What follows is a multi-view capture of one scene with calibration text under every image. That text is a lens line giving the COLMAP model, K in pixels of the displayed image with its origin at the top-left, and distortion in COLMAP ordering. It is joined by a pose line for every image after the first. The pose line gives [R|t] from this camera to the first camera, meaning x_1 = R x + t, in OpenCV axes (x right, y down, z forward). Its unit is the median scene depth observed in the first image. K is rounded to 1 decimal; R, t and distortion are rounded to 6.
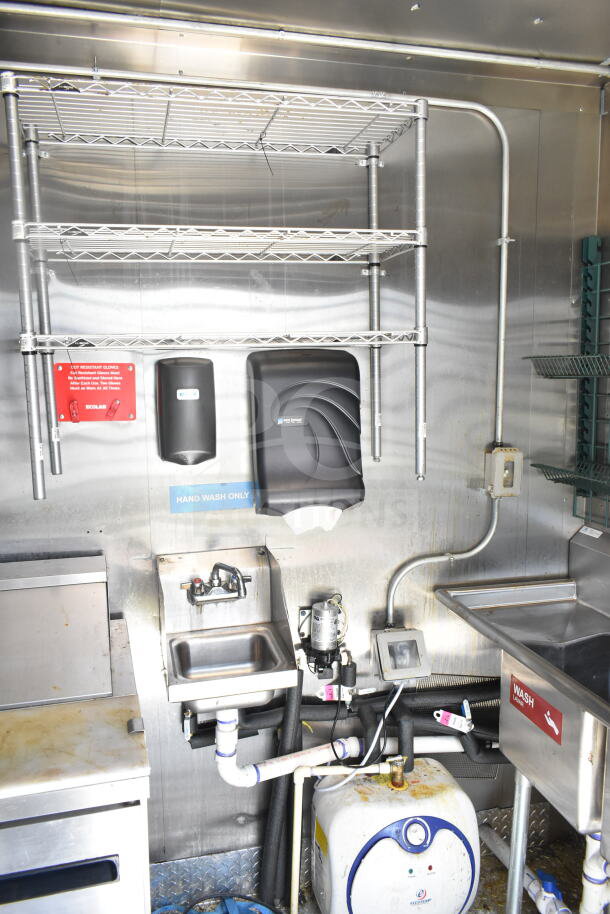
lens RADIAL K [[700.6, 0, 306.8], [0, 700.6, 457.4], [0, 0, 1]] dist [-0.010050, -0.003442]
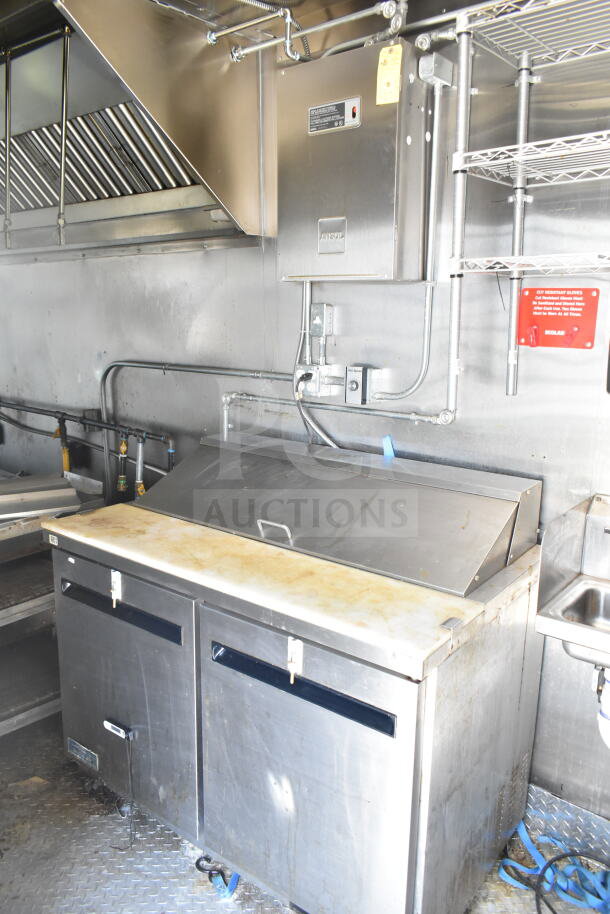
lens RADIAL K [[700.6, 0, 307.9], [0, 700.6, 455.6], [0, 0, 1]] dist [-0.010050, -0.003442]
pose [[0.594183, 0.180881, -0.783727, 0.305835], [-0.115694, 0.983473, 0.139268, 0.002107], [0.795965, 0.007922, 0.605290, 0.118217]]
